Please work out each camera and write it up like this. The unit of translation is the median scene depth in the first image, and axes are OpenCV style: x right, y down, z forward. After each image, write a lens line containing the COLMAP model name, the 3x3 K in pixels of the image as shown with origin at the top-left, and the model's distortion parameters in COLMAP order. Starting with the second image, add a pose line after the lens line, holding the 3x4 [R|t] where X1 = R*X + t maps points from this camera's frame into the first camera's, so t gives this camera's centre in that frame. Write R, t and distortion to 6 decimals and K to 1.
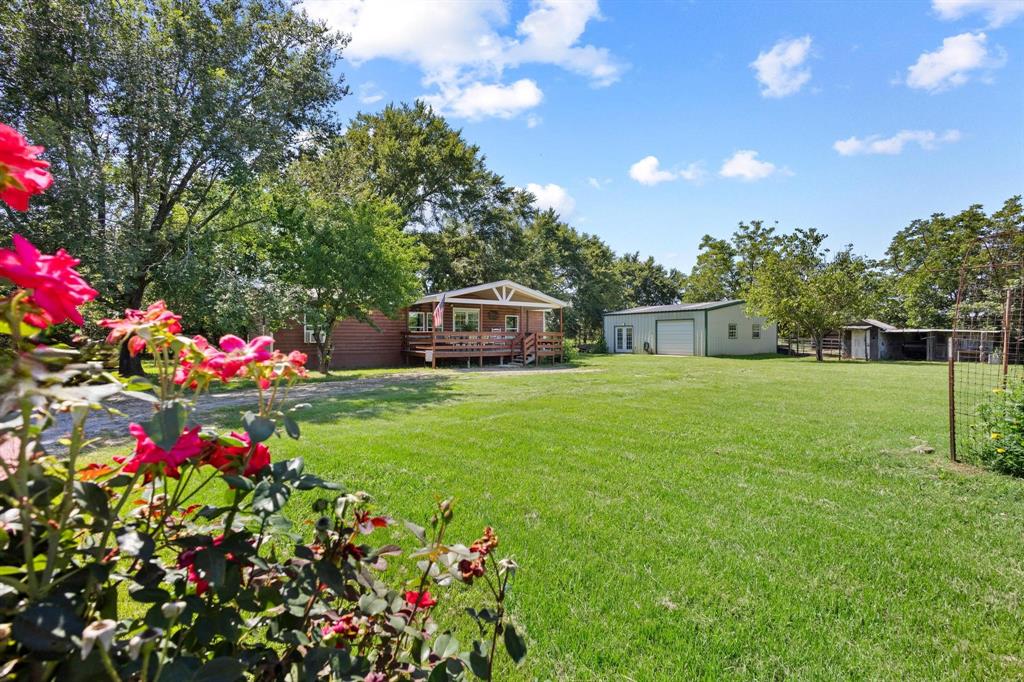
lens RADIAL K [[467.2, 0, 513.1], [0, 467.2, 342.0], [0, 0, 1]] dist [0.013363, -0.003090]
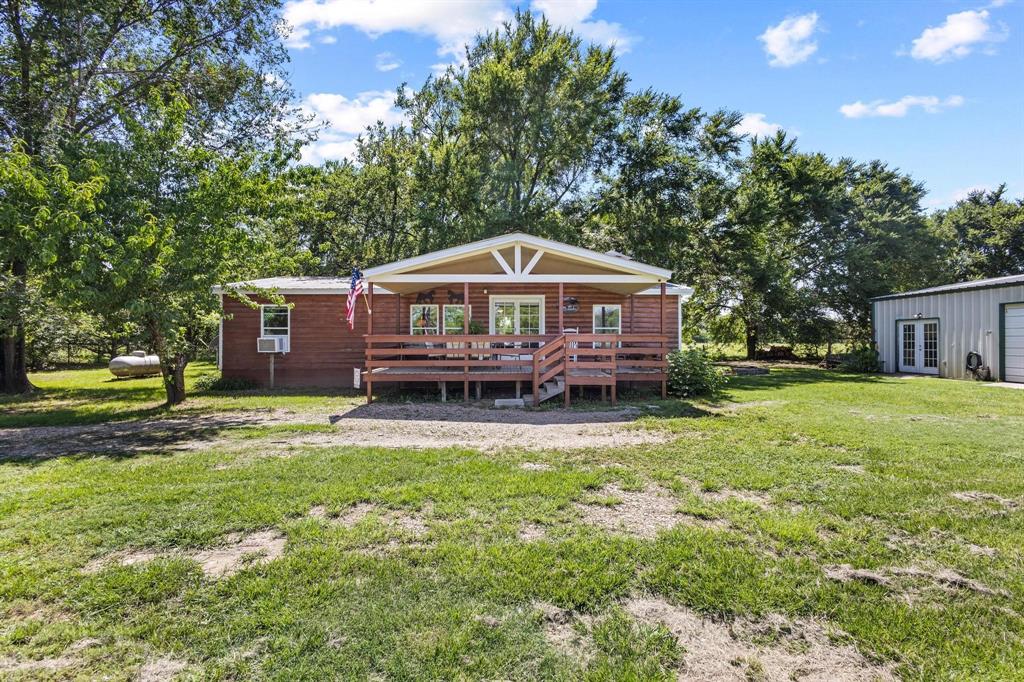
lens RADIAL K [[467.2, 0, 516.9], [0, 467.2, 339.5], [0, 0, 1]] dist [0.013363, -0.003090]
pose [[0.827755, -0.003782, -0.561078, 0.191128], [-0.002435, 0.999944, -0.010333, -0.007664], [0.561085, 0.009919, 0.827699, 0.405412]]
